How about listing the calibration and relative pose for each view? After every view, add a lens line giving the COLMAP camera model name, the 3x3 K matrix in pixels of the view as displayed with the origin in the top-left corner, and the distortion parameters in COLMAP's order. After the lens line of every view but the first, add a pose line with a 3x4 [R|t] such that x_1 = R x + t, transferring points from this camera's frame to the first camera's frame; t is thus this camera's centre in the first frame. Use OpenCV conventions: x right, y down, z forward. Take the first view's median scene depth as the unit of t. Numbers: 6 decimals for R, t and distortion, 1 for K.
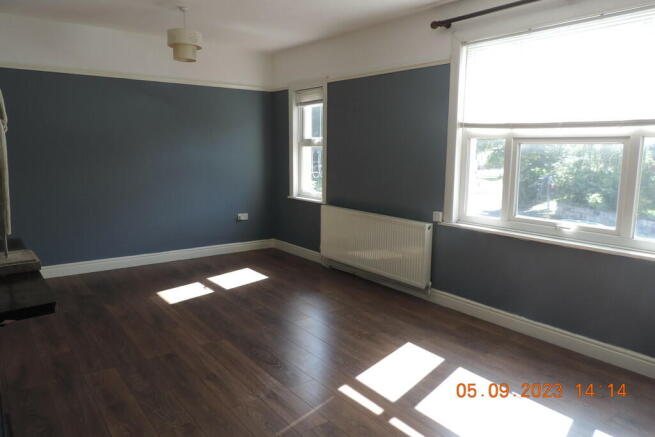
lens RADIAL K [[474.6, 0, 327.5], [0, 474.6, 218.5], [0, 0, 1]] dist [0.010069, 0.001280]
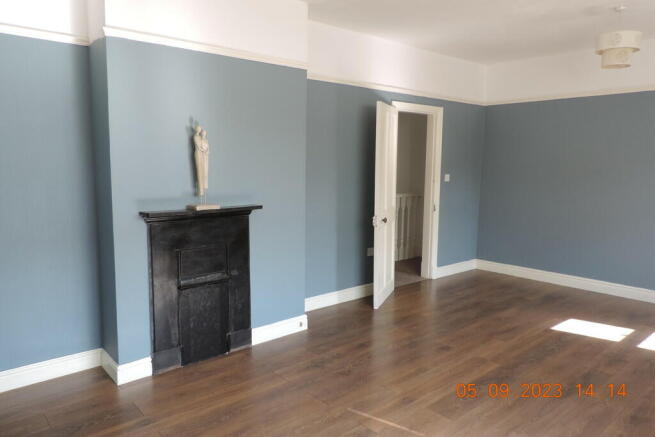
lens RADIAL K [[474.6, 0, 327.5], [0, 474.6, 218.5], [0, 0, 1]] dist [0.010069, 0.001280]
pose [[0.084679, 0.112763, -0.990007, 0.570890], [-0.160636, 0.982124, 0.098125, -0.060411], [0.983375, 0.150721, 0.101279, 0.445318]]
